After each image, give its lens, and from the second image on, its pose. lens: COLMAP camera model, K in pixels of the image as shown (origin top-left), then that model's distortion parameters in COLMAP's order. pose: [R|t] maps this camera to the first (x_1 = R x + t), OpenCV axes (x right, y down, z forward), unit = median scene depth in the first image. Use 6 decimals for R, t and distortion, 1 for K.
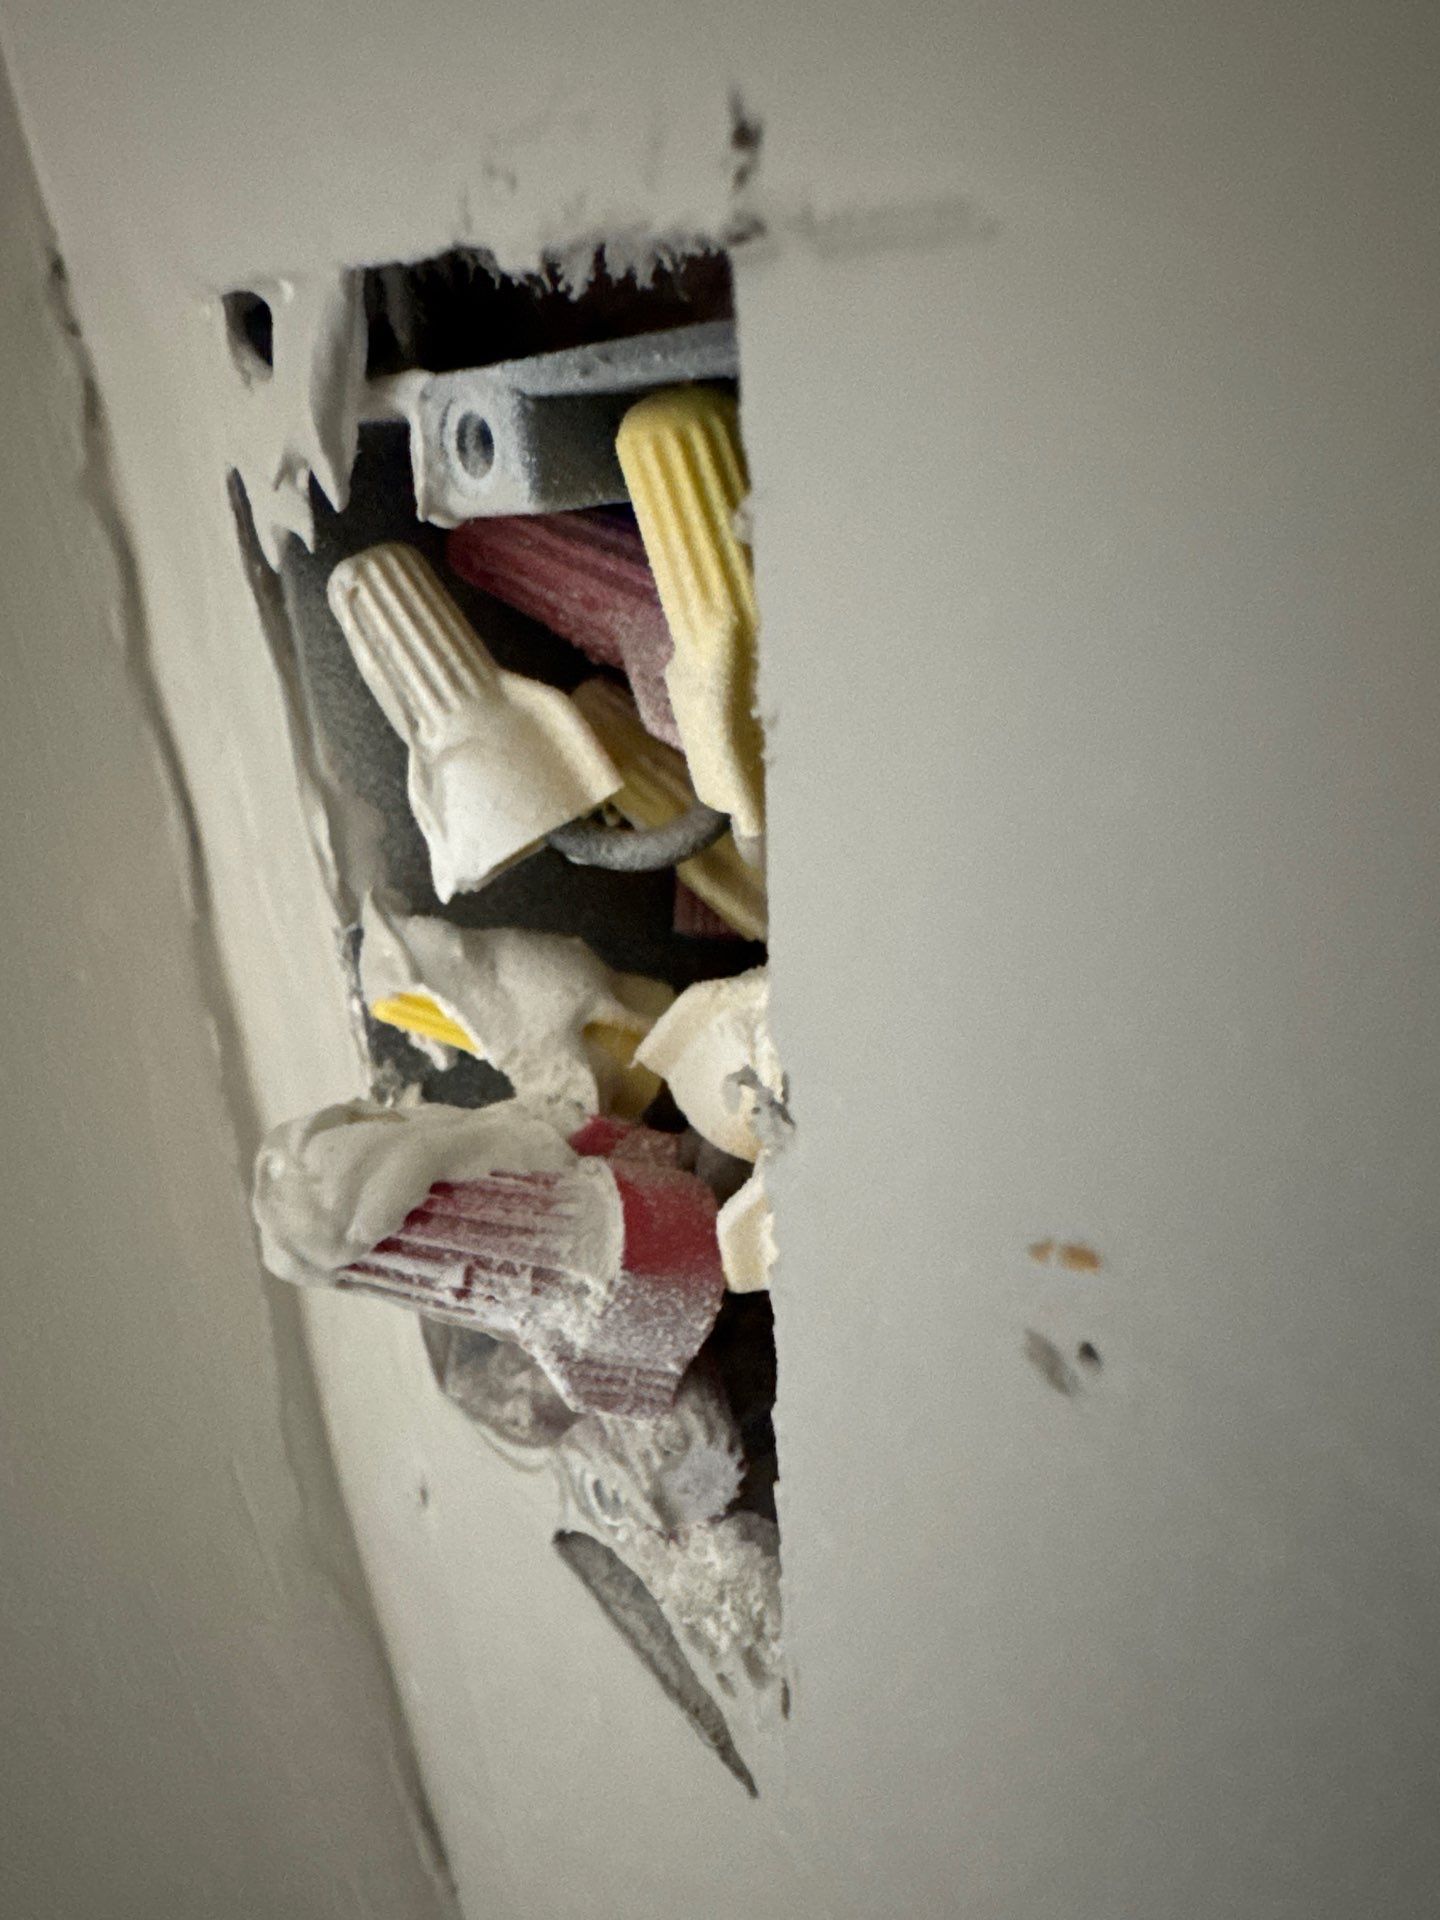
lens RADIAL K [[1374.0, 0, 705.0], [0, 1374.0, 965.1], [0, 0, 1]] dist [0.040504, -0.050251]
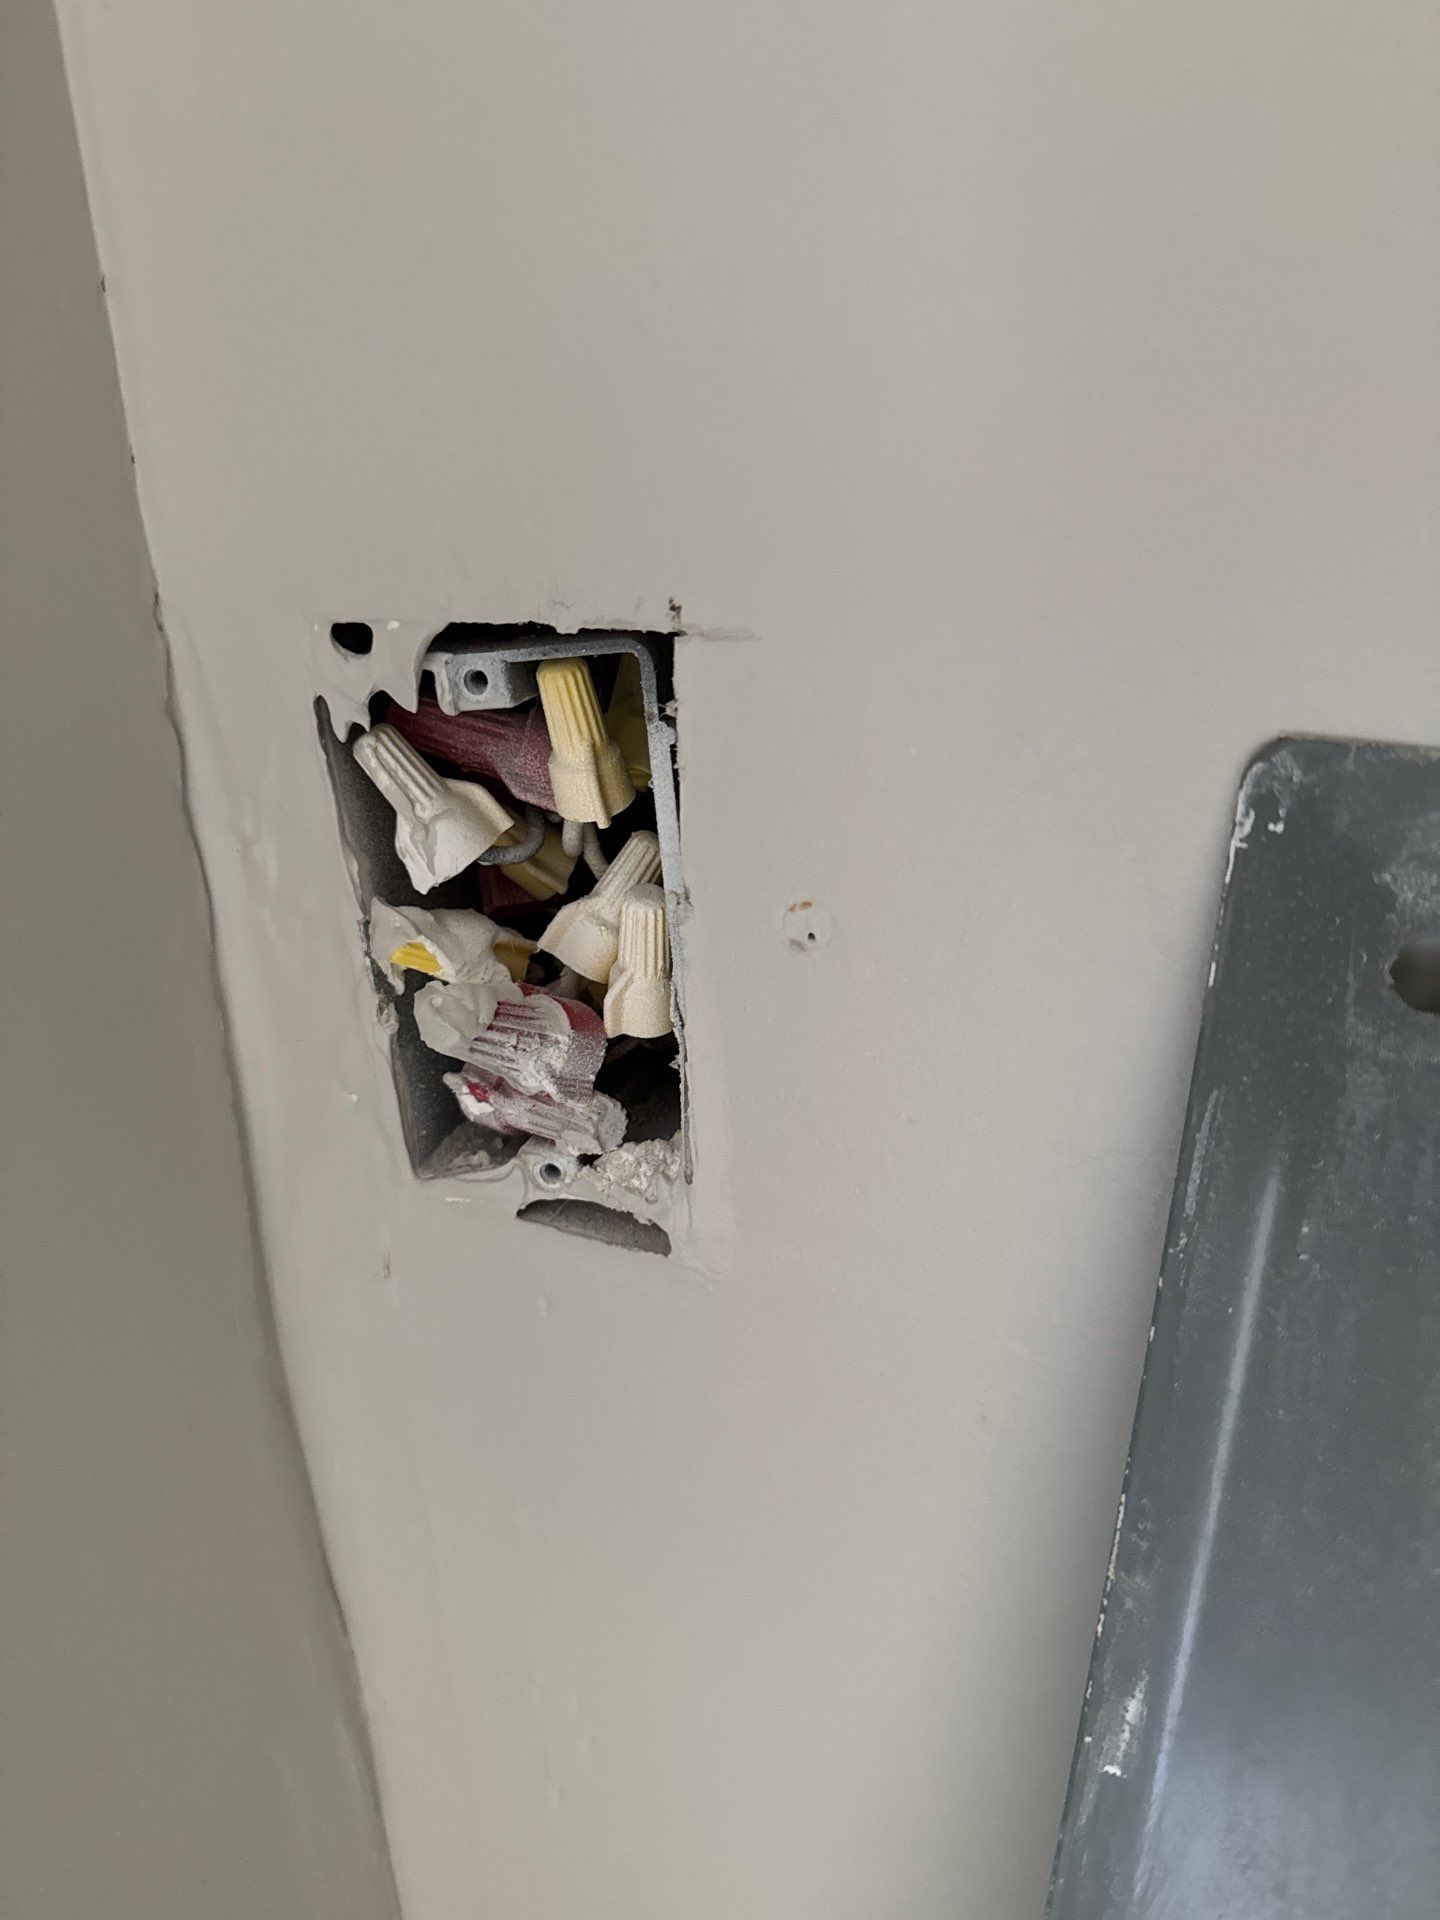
lens RADIAL K [[1374.0, 0, 726.9], [0, 1374.0, 960.2], [0, 0, 1]] dist [0.040504, -0.050251]
pose [[0.860770, -0.170281, 0.479666, -0.859080], [0.210276, 0.977168, -0.030452, 0.221906], [-0.463529, 0.127074, 0.876923, -1.048225]]
